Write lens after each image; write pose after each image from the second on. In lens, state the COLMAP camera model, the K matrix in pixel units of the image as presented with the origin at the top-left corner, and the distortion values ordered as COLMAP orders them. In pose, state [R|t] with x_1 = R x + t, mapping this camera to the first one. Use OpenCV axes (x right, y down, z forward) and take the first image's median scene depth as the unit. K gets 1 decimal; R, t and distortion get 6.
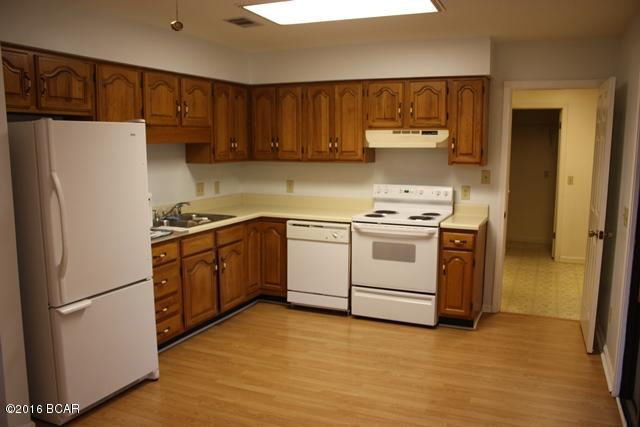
lens RADIAL K [[537.4, 0, 323.8], [0, 537.4, 216.0], [0, 0, 1]] dist [-0.159014, 0.157452]
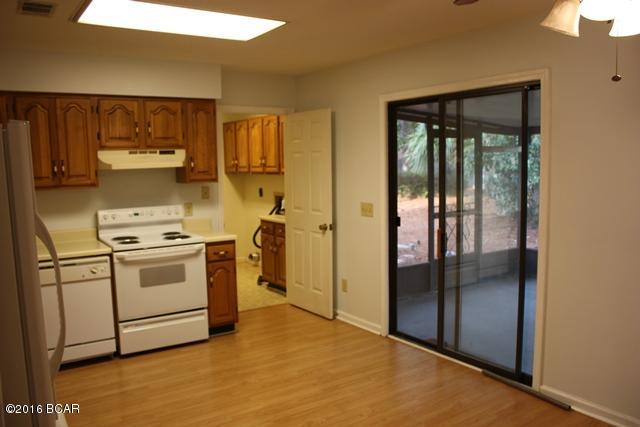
lens RADIAL K [[537.4, 0, 323.8], [0, 537.4, 216.0], [0, 0, 1]] dist [-0.159014, 0.157452]
pose [[0.534665, -0.099801, 0.839150, -0.499408], [0.134546, 0.990389, 0.032063, -0.030442], [-0.834285, 0.095761, 0.542953, 0.226143]]
